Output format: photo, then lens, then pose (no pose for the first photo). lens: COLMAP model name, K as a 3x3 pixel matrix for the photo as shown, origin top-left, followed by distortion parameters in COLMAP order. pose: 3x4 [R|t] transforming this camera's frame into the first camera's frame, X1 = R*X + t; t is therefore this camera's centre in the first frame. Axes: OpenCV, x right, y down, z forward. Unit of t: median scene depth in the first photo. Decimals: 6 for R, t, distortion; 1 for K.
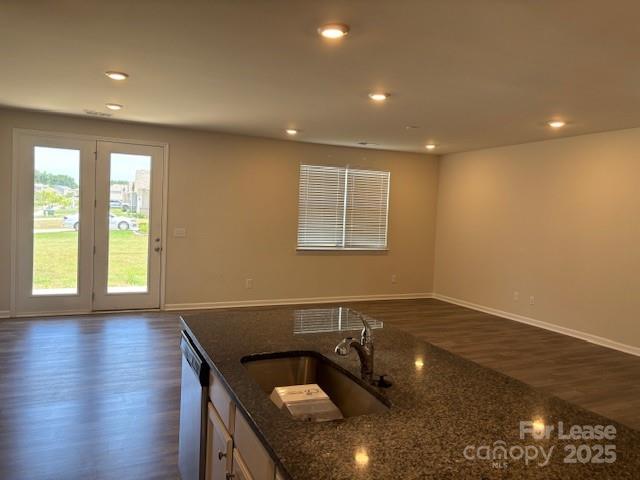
lens RADIAL K [[479.4, 0, 323.4], [0, 479.4, 235.9], [0, 0, 1]] dist [0.039293, -0.034485]
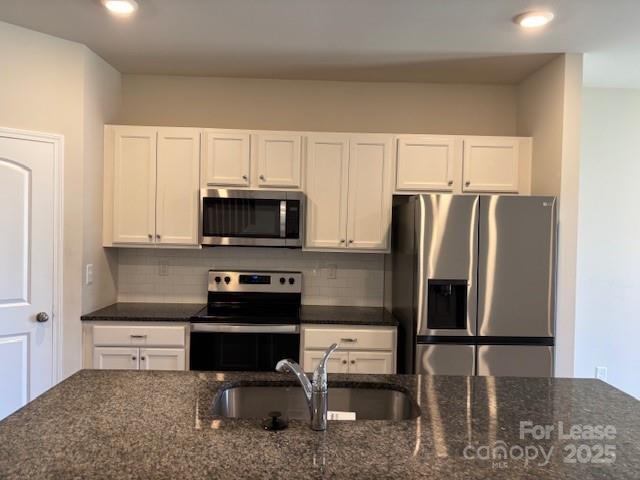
lens RADIAL K [[486.0, 0, 318.6], [0, 486.0, 238.8], [0, 0, 1]] dist [0.067536, -0.037830]
pose [[-0.391820, -0.020426, -0.919815, 0.204270], [-0.078850, 0.996821, 0.011452, -0.007487], [0.916657, 0.077015, -0.392185, 0.319627]]
